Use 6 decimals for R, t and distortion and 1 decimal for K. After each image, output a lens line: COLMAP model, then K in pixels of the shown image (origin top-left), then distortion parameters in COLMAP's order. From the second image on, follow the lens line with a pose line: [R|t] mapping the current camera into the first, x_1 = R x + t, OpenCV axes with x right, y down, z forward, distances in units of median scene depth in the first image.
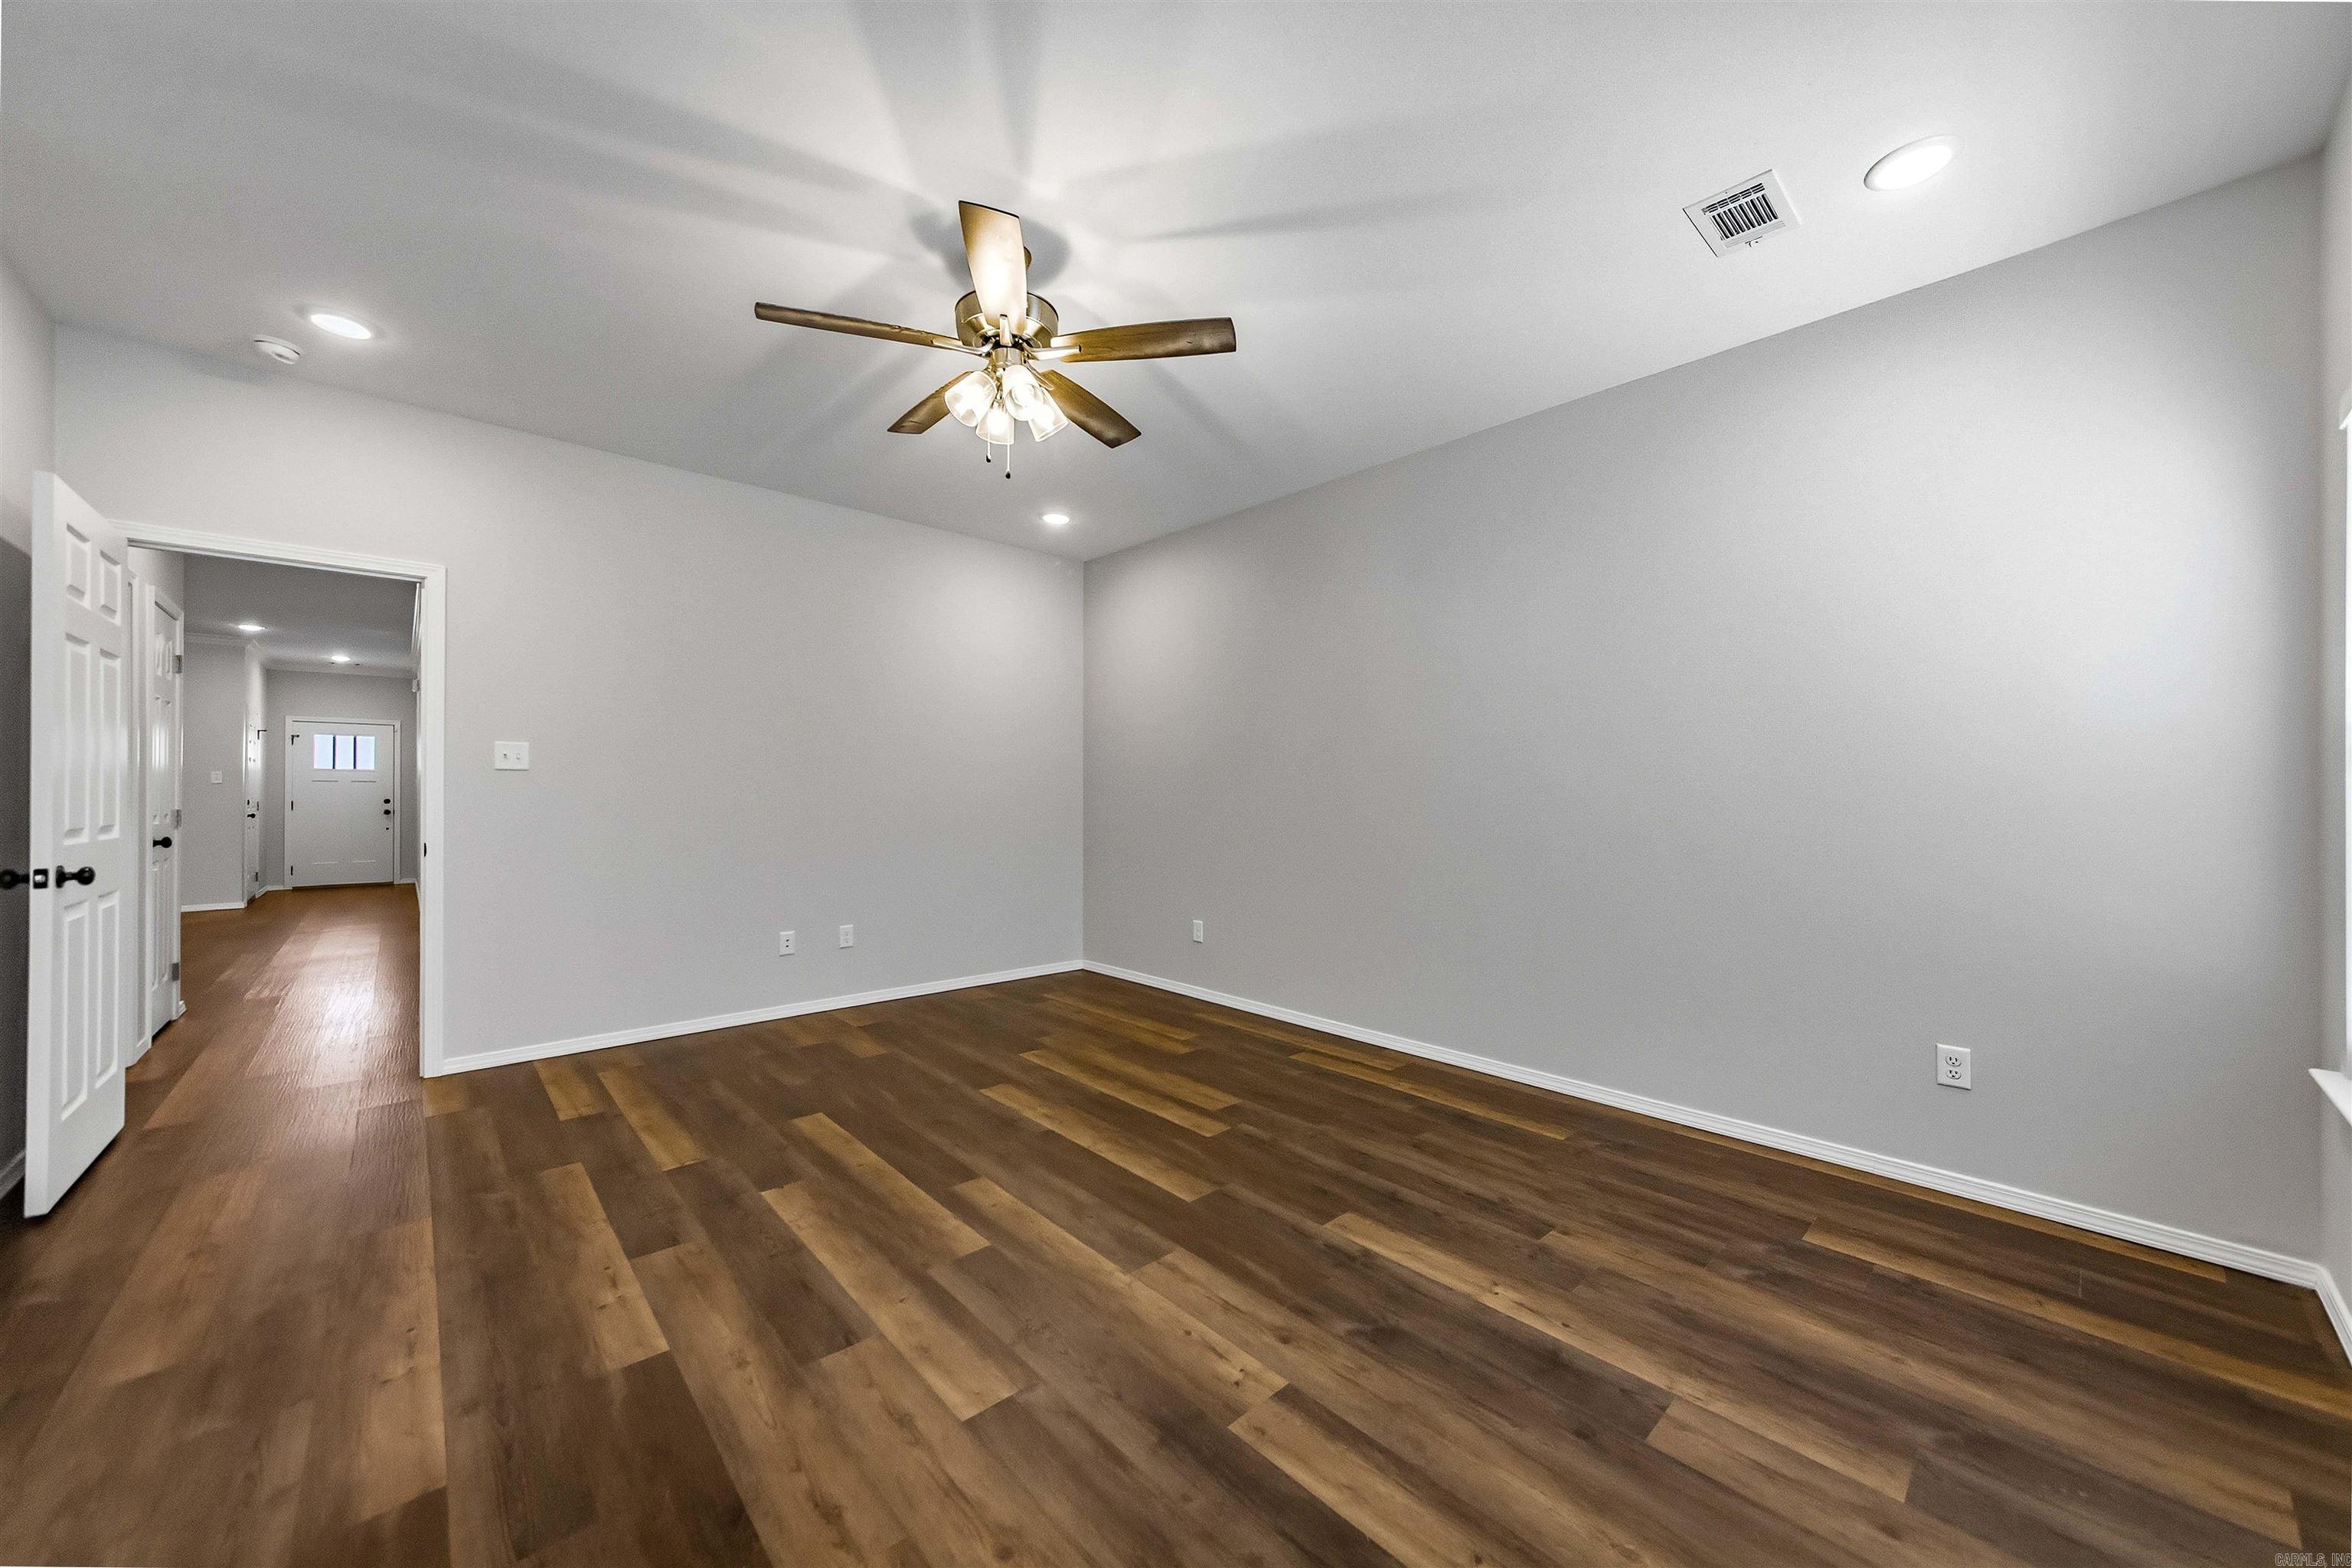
lens RADIAL K [[858.6, 0, 1167.8], [0, 858.6, 785.3], [0, 0, 1]] dist [-0.000461, 0.000829]
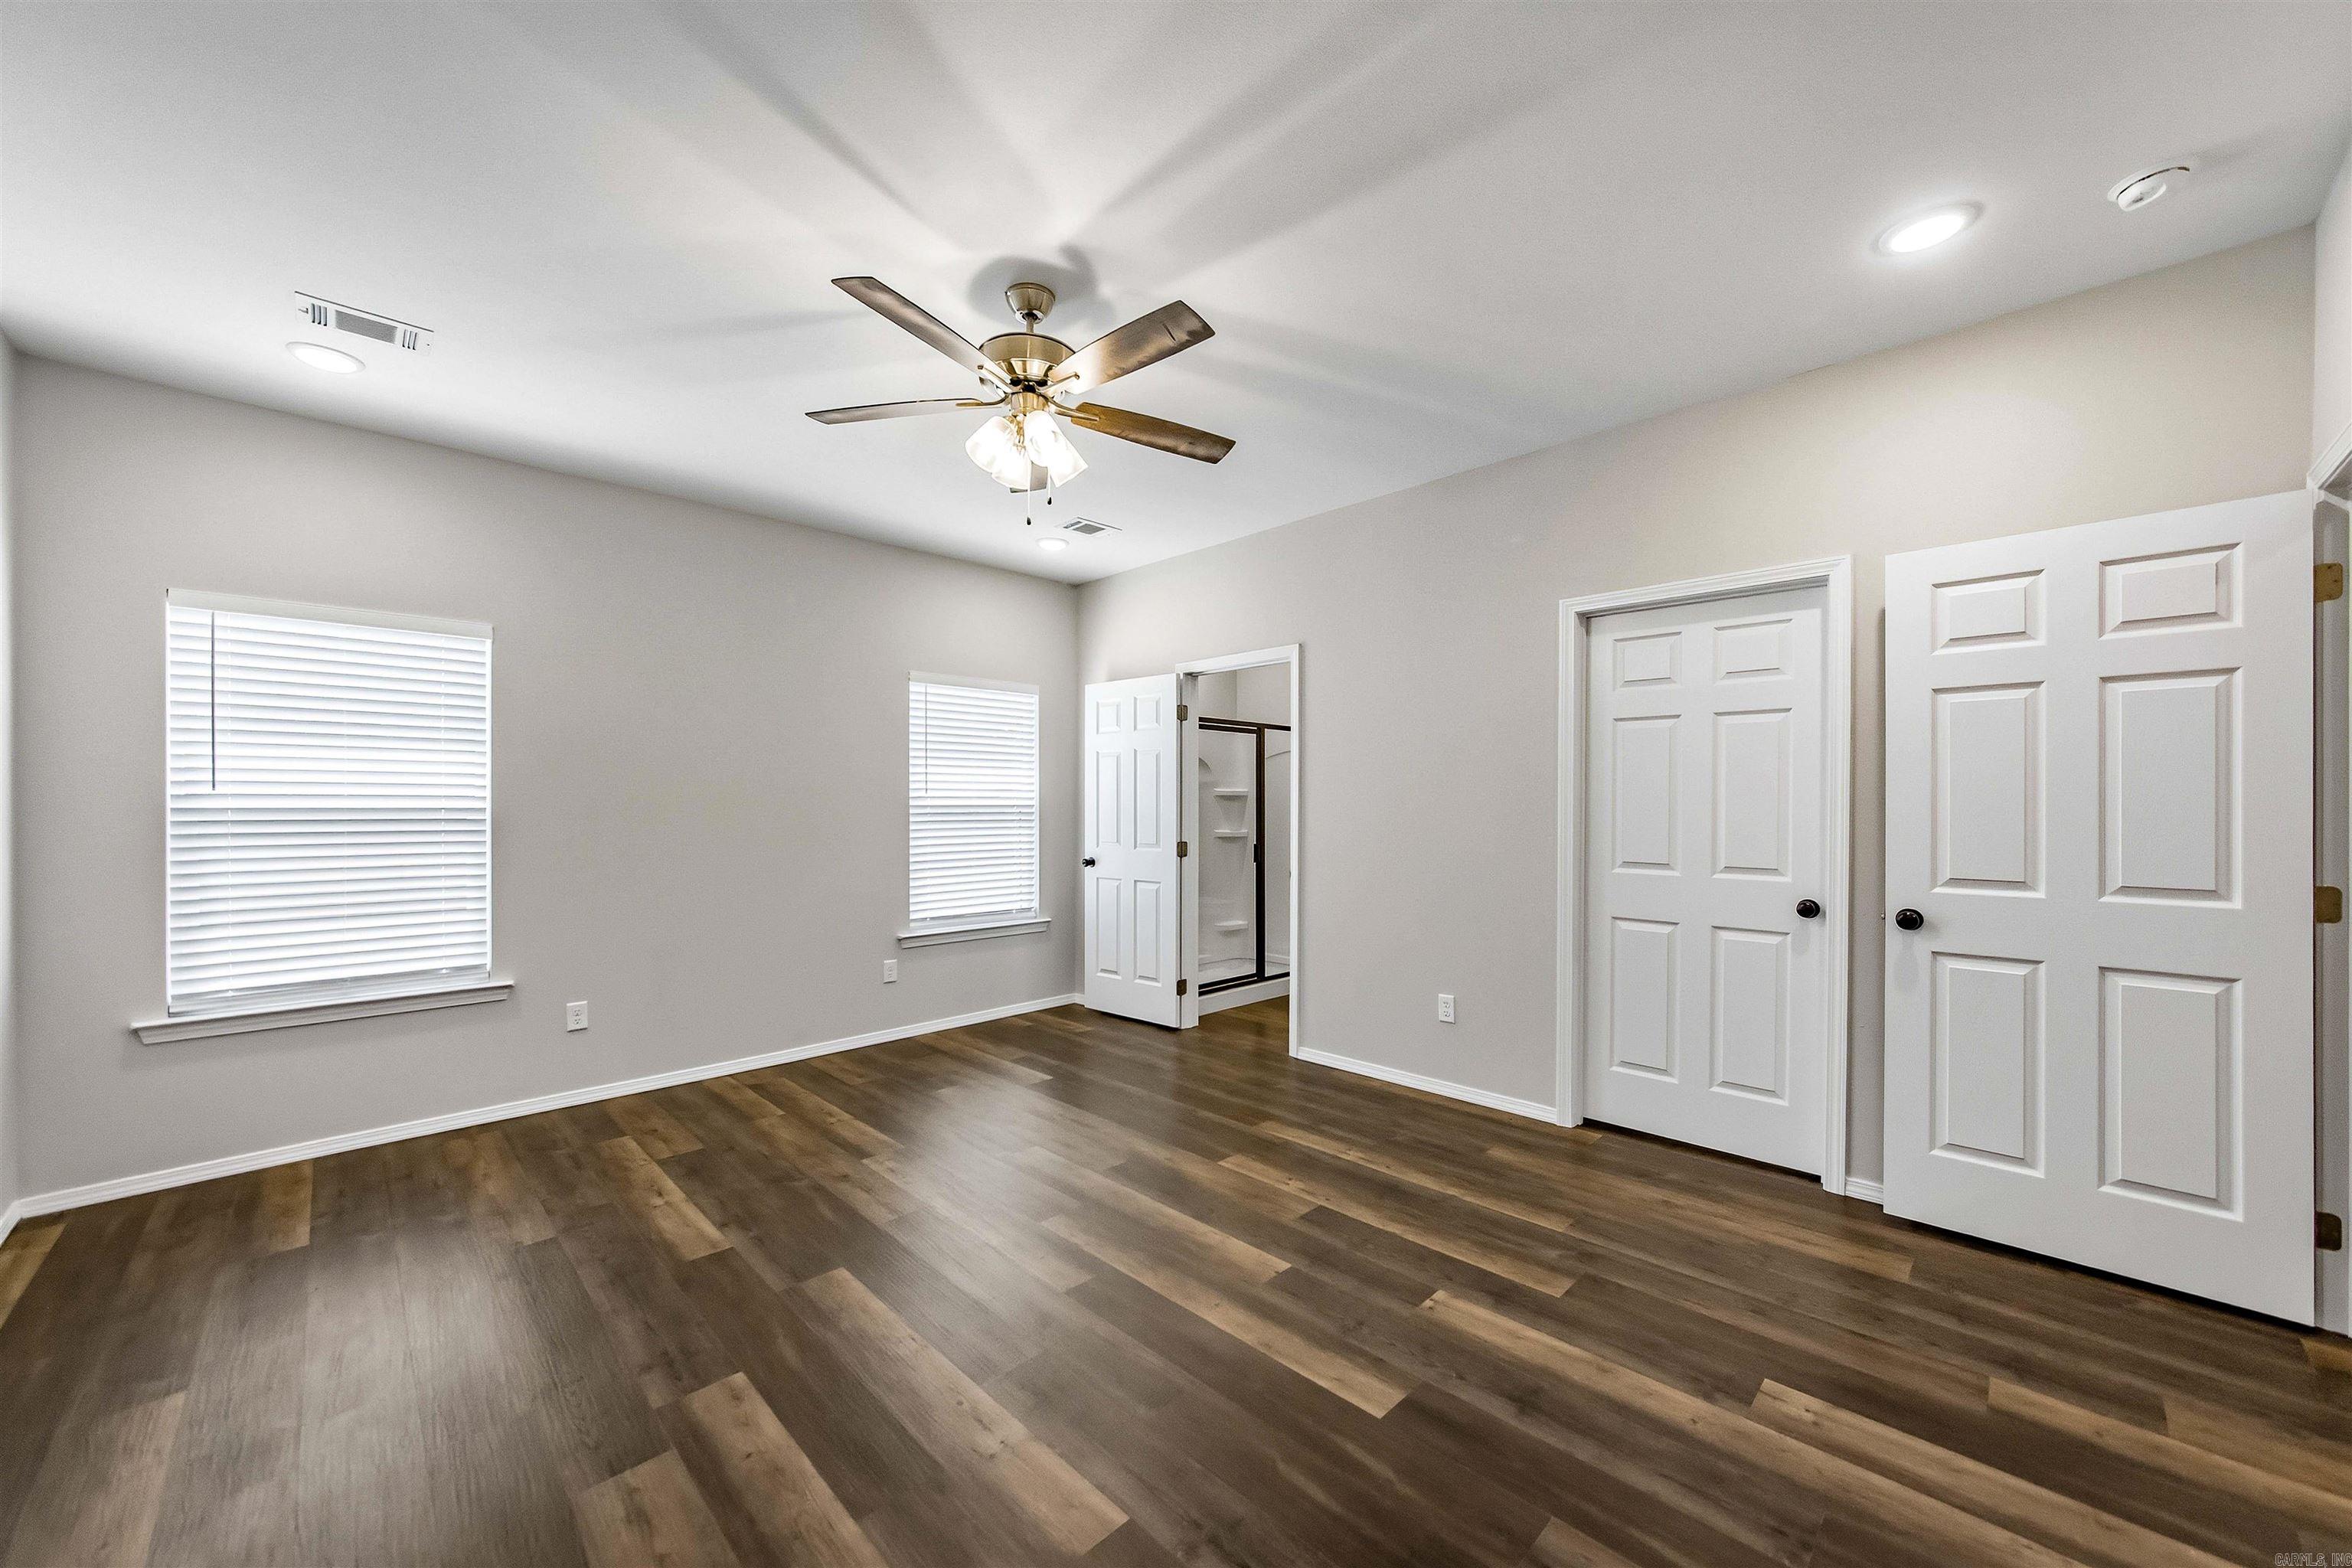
lens RADIAL K [[858.6, 0, 1152.3], [0, 858.6, 806.5], [0, 0, 1]] dist [-0.000461, 0.000829]
pose [[-0.999725, -0.000191, -0.023459, -0.295786], [-0.000009, 0.999970, -0.007752, -0.025615], [0.023460, -0.007750, -0.999695, 1.942783]]
